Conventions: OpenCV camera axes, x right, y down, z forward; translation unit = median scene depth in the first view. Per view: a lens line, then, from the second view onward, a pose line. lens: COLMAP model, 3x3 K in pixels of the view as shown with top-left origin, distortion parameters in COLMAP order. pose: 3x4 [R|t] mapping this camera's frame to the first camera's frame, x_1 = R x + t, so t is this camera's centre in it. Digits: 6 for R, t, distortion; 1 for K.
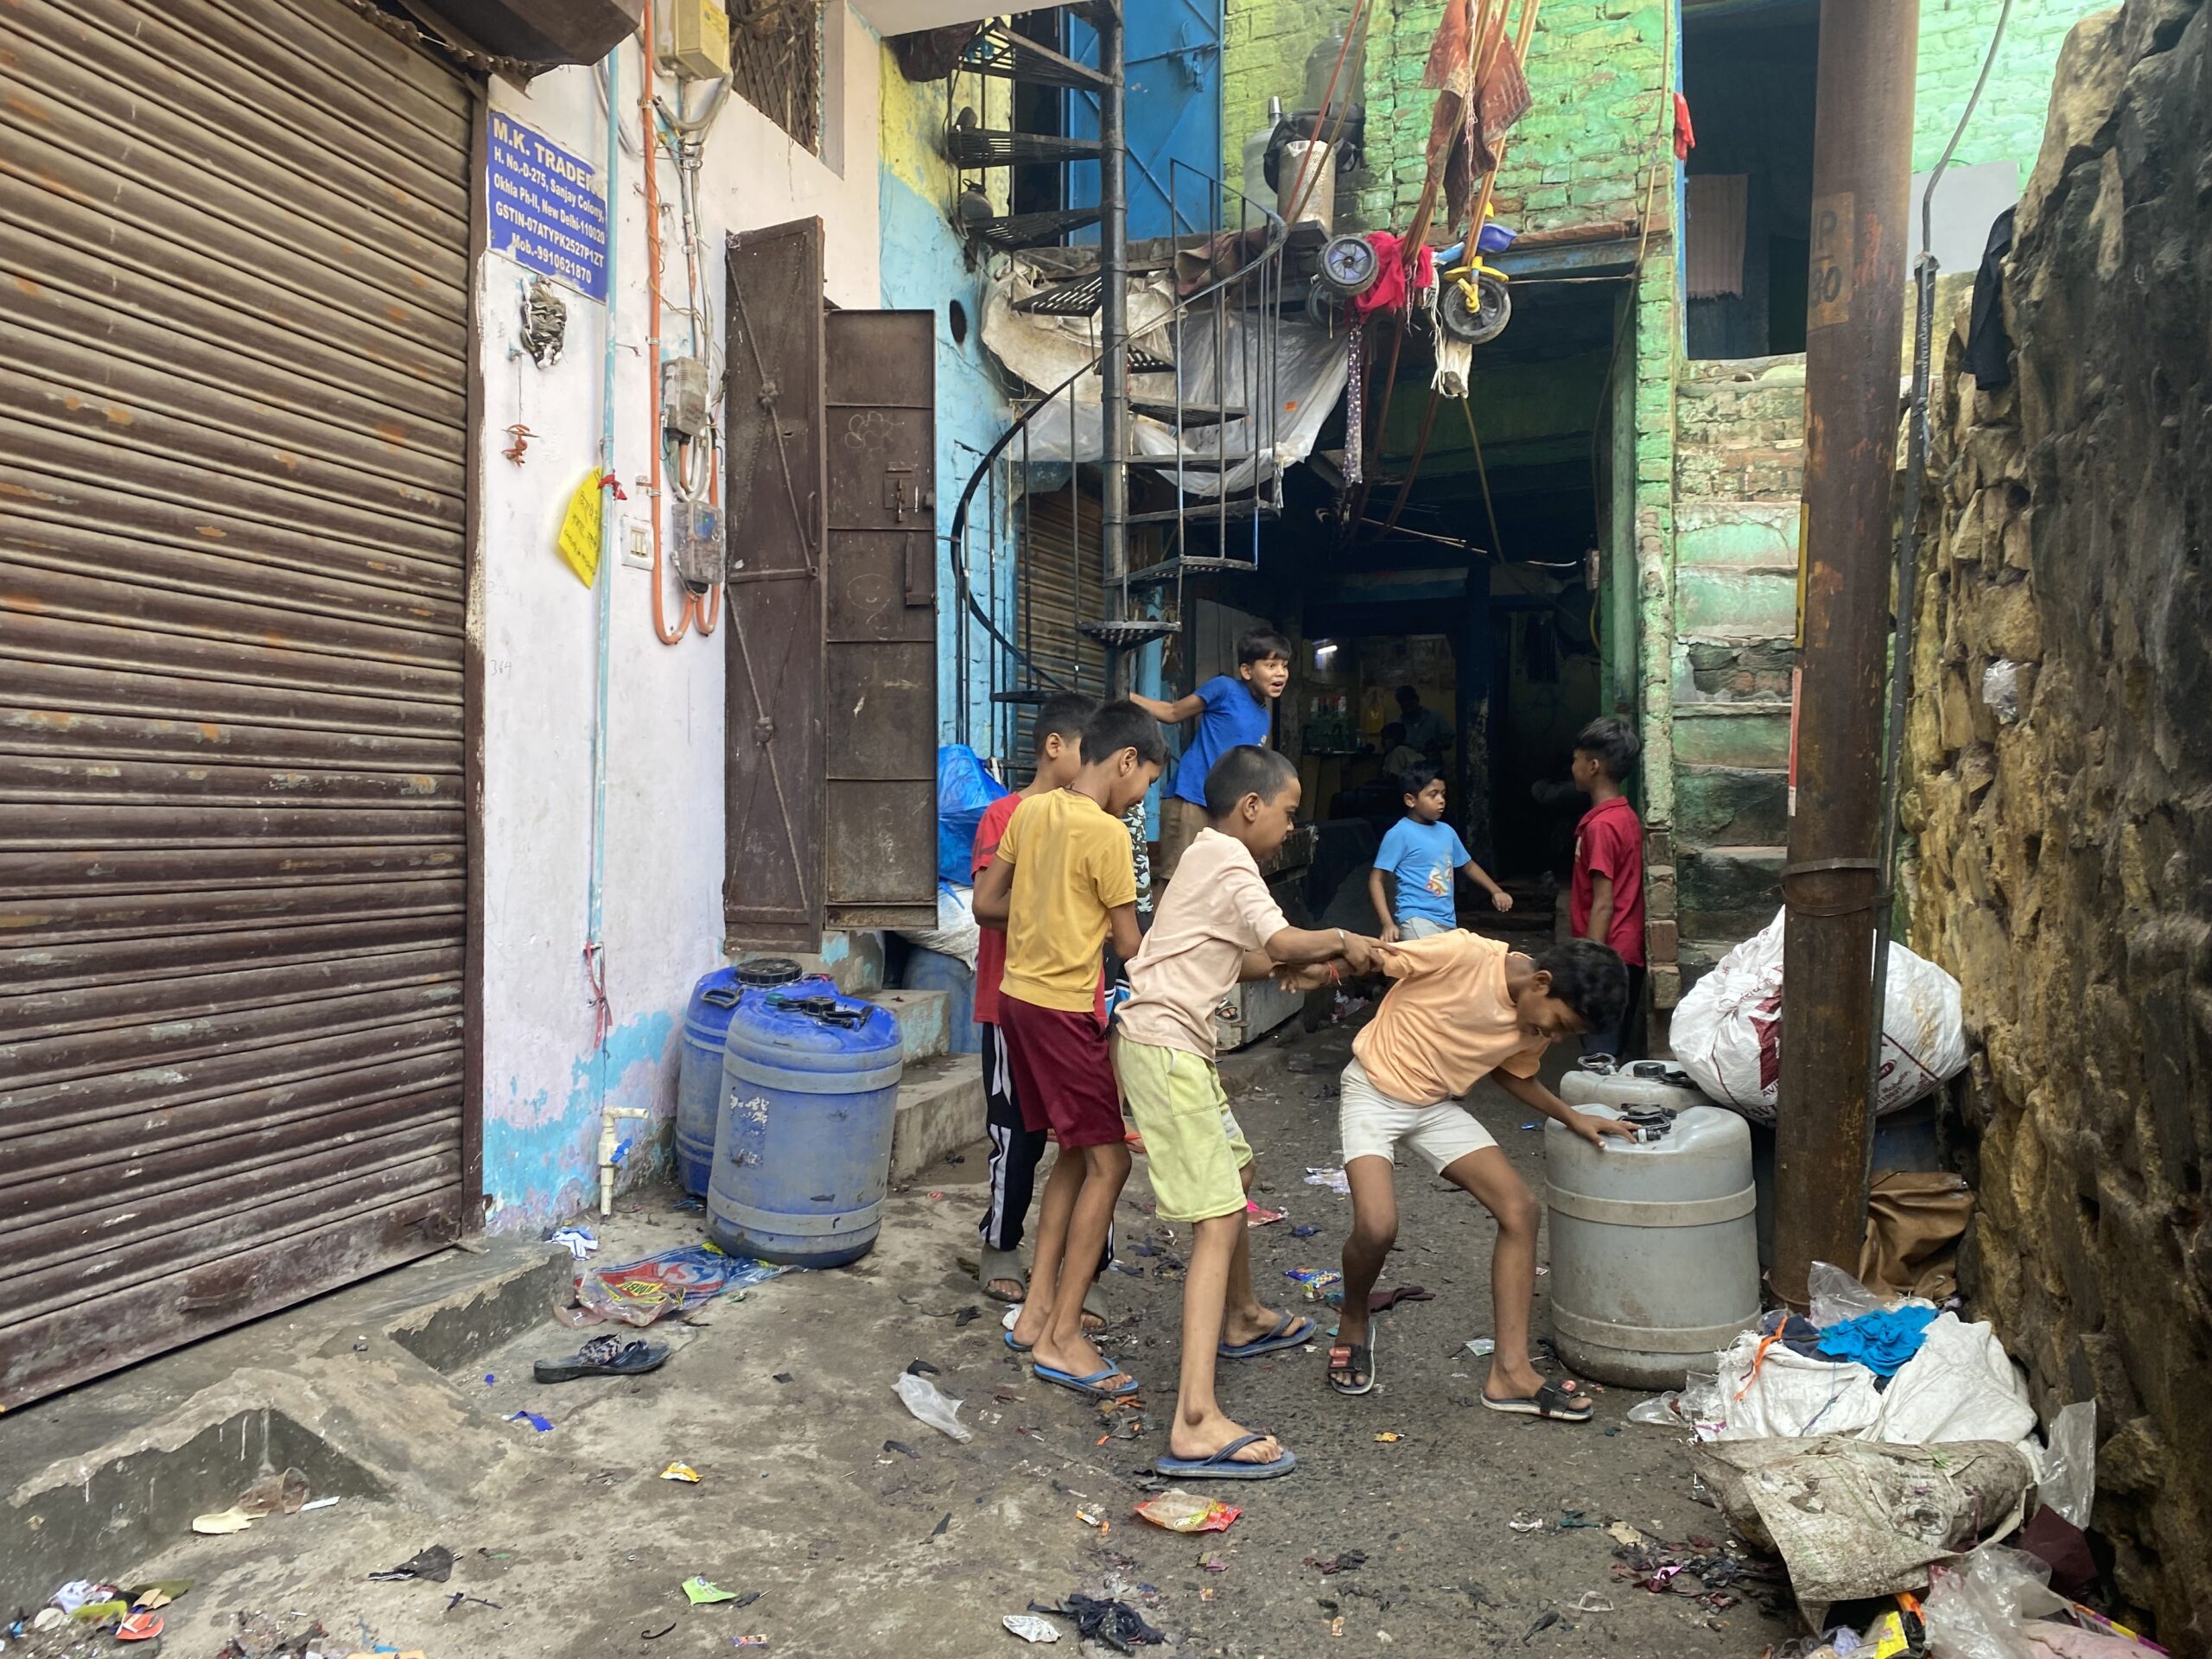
lens RADIAL K [[1694.3, 0, 1109.9], [0, 1694.3, 834.7], [0, 0, 1]] dist [-0.000726, -0.015138]
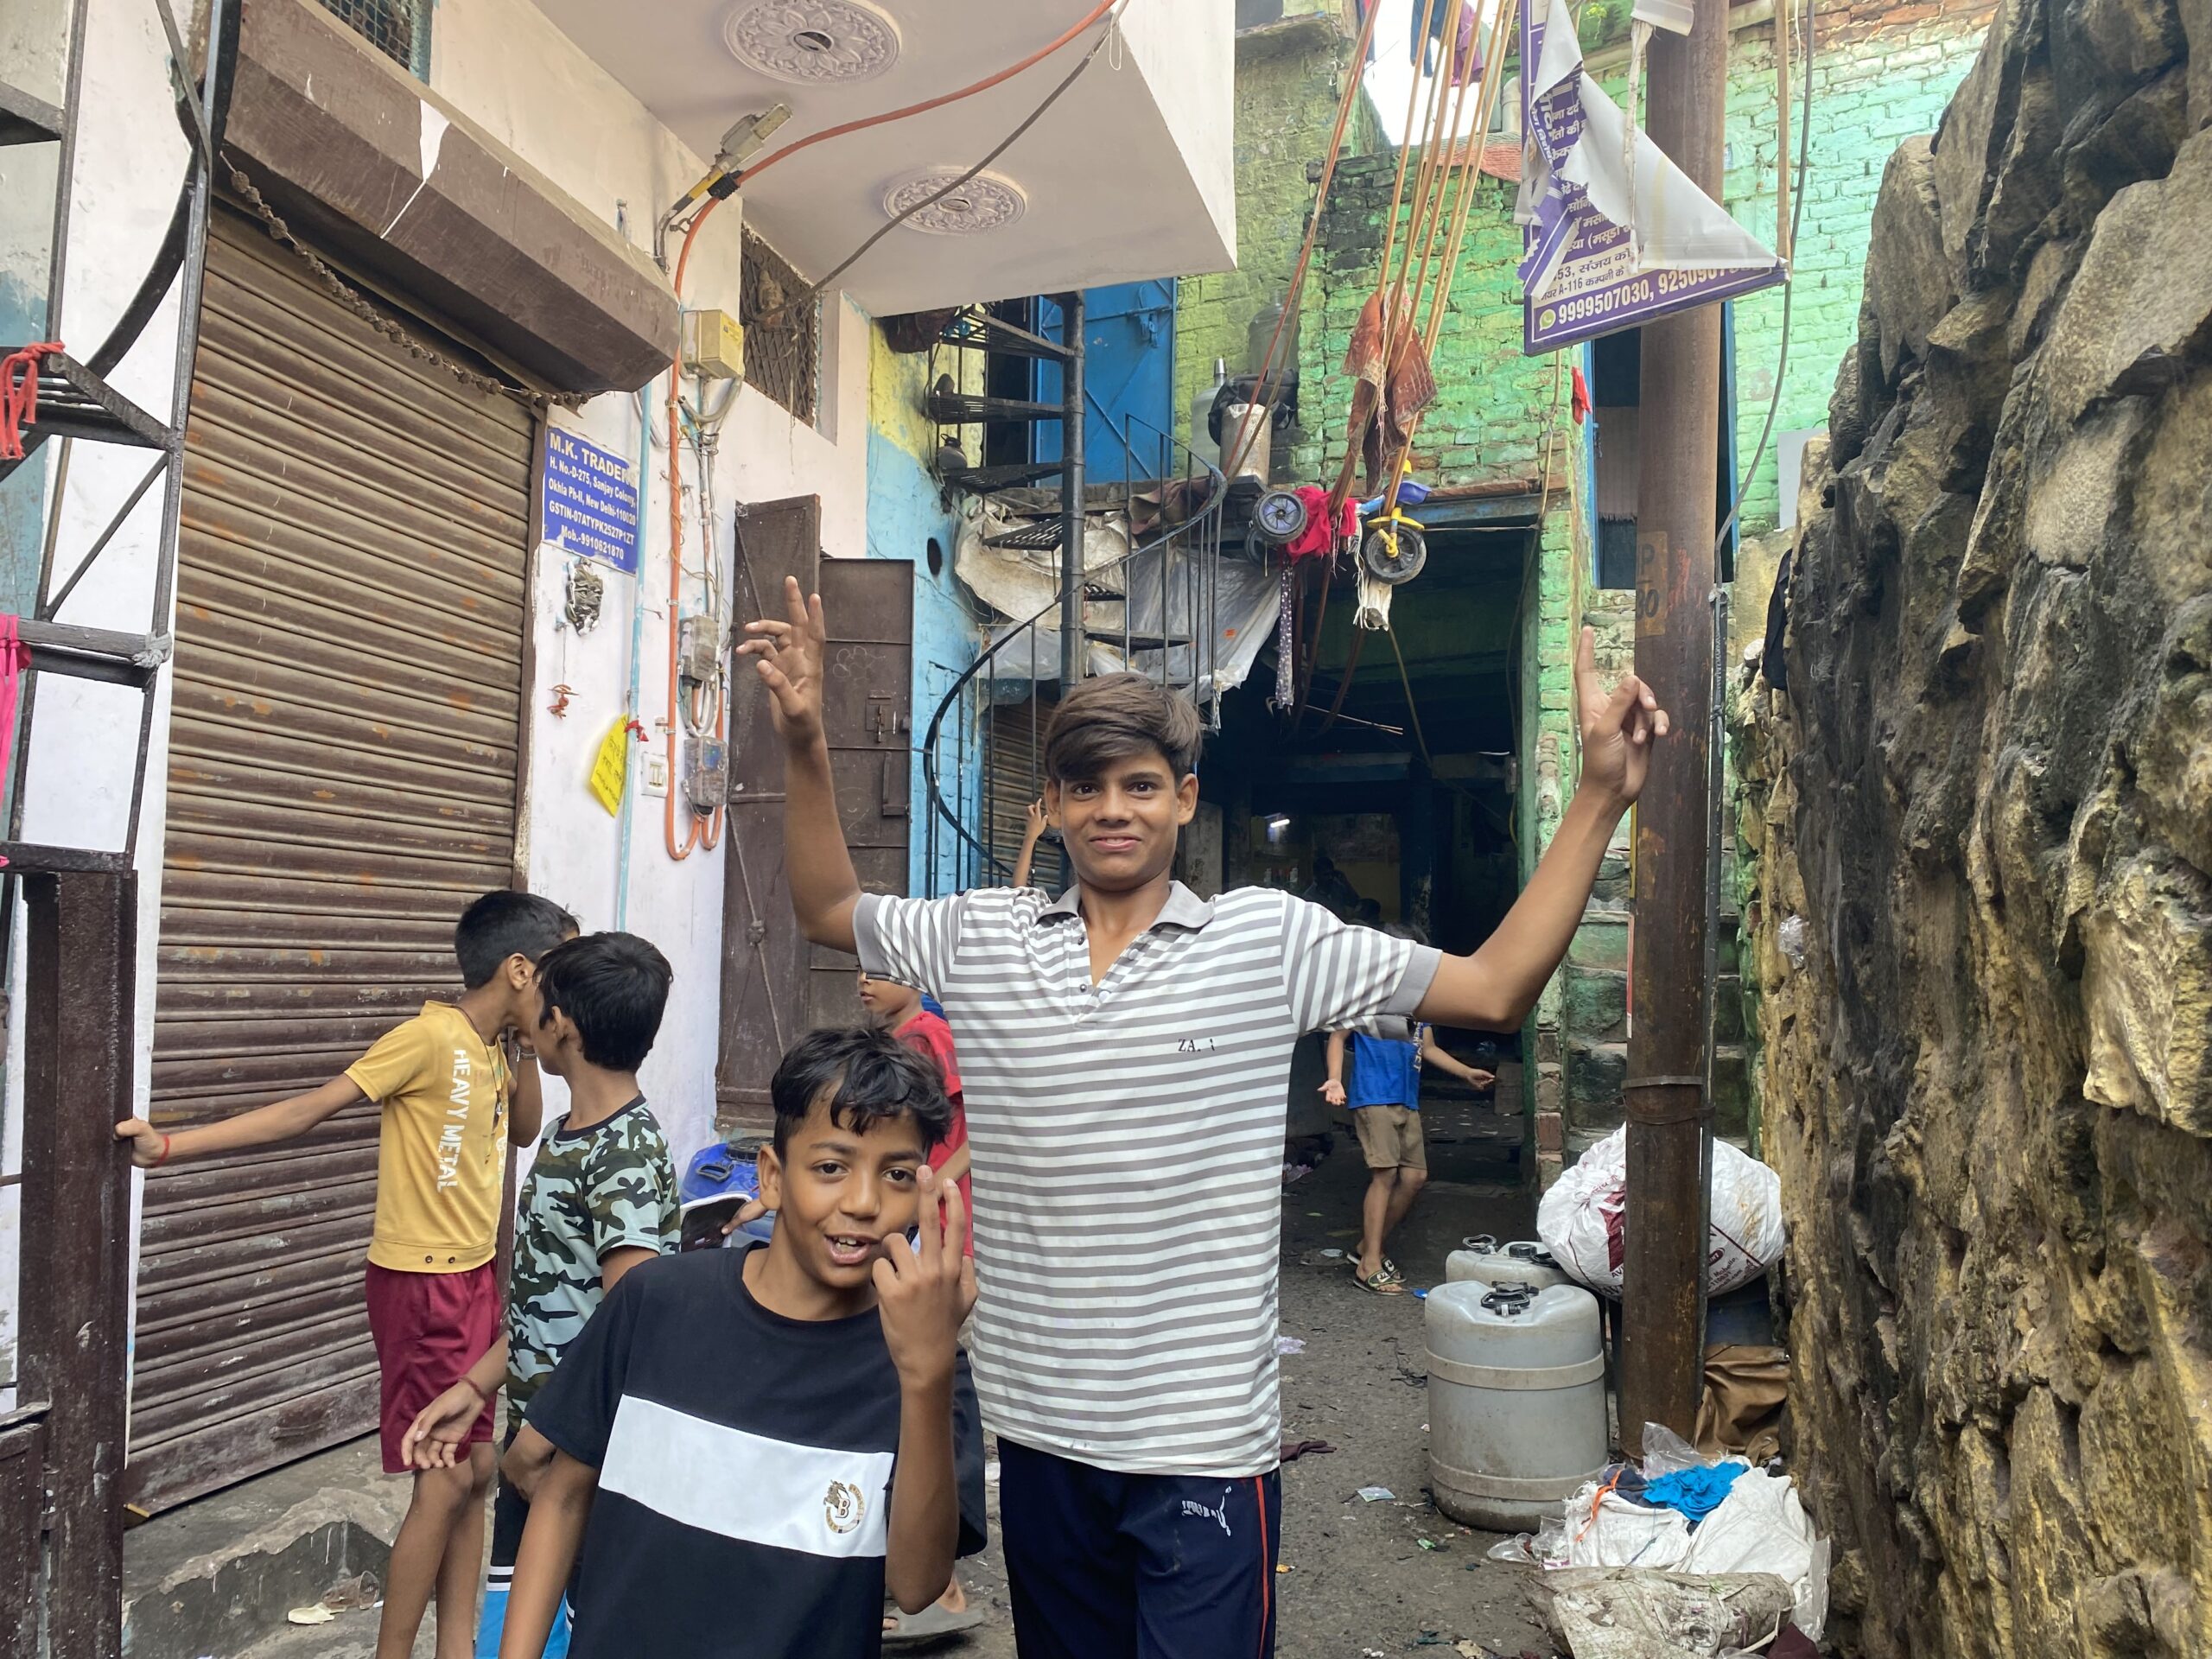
lens RADIAL K [[1694.3, 0, 1060.9], [0, 1694.3, 864.5], [0, 0, 1]] dist [-0.000726, -0.015138]
pose [[0.999847, 0.014642, -0.009603, 0.014457], [-0.015273, 0.997479, -0.069295, -0.041372], [0.008564, 0.069431, 0.997550, -0.181253]]
